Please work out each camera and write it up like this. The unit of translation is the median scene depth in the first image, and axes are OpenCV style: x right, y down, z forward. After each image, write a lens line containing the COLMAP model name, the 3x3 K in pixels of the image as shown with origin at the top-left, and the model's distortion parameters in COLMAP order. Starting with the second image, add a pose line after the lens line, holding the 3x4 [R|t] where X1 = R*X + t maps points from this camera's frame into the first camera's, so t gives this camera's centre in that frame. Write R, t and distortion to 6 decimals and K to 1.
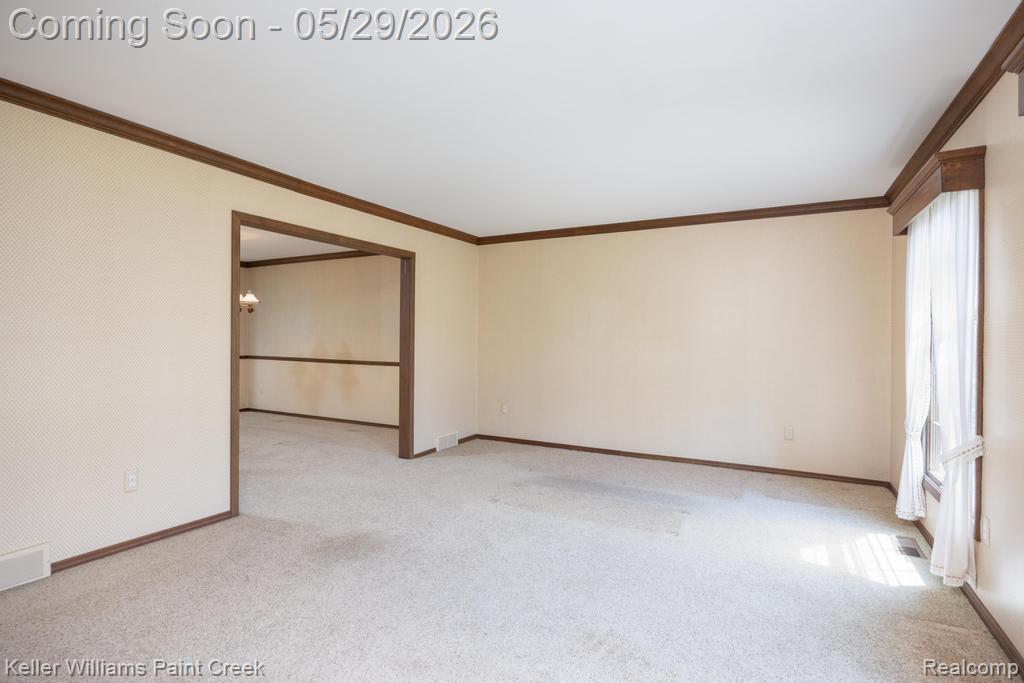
lens RADIAL K [[497.7, 0, 509.8], [0, 497.7, 339.4], [0, 0, 1]] dist [0.002342, 0.000170]
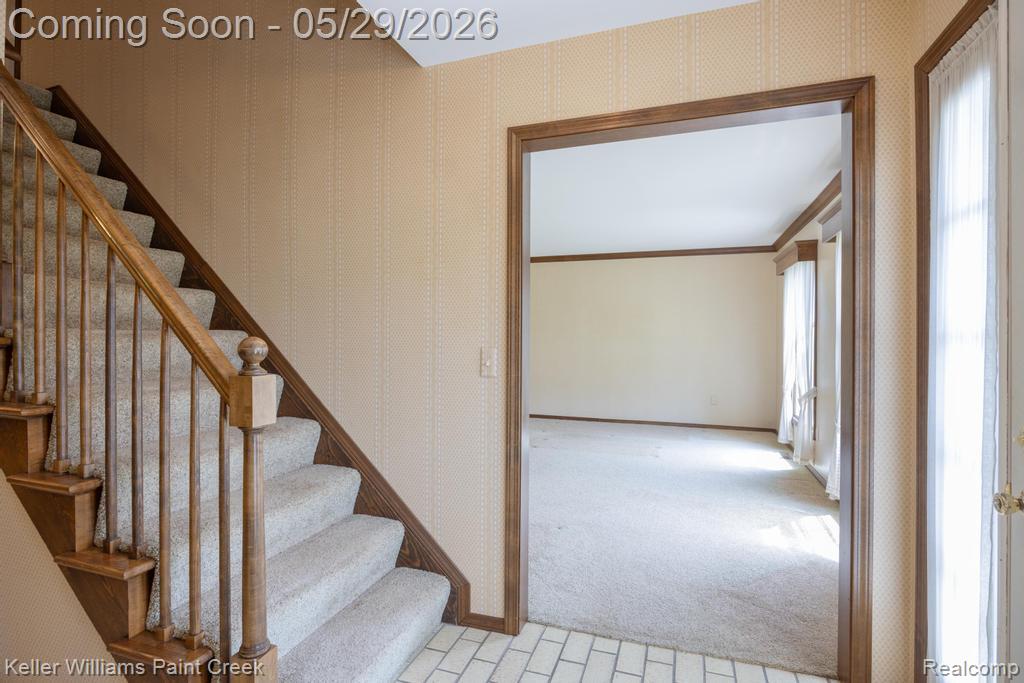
lens RADIAL K [[497.7, 0, 514.2], [0, 497.7, 340.1], [0, 0, 1]] dist [0.002342, 0.000170]
pose [[0.986333, -0.000241, 0.164765, -0.401283], [-0.000490, 0.999990, 0.004395, 0.003550], [-0.164765, -0.004416, 0.986323, -0.539671]]
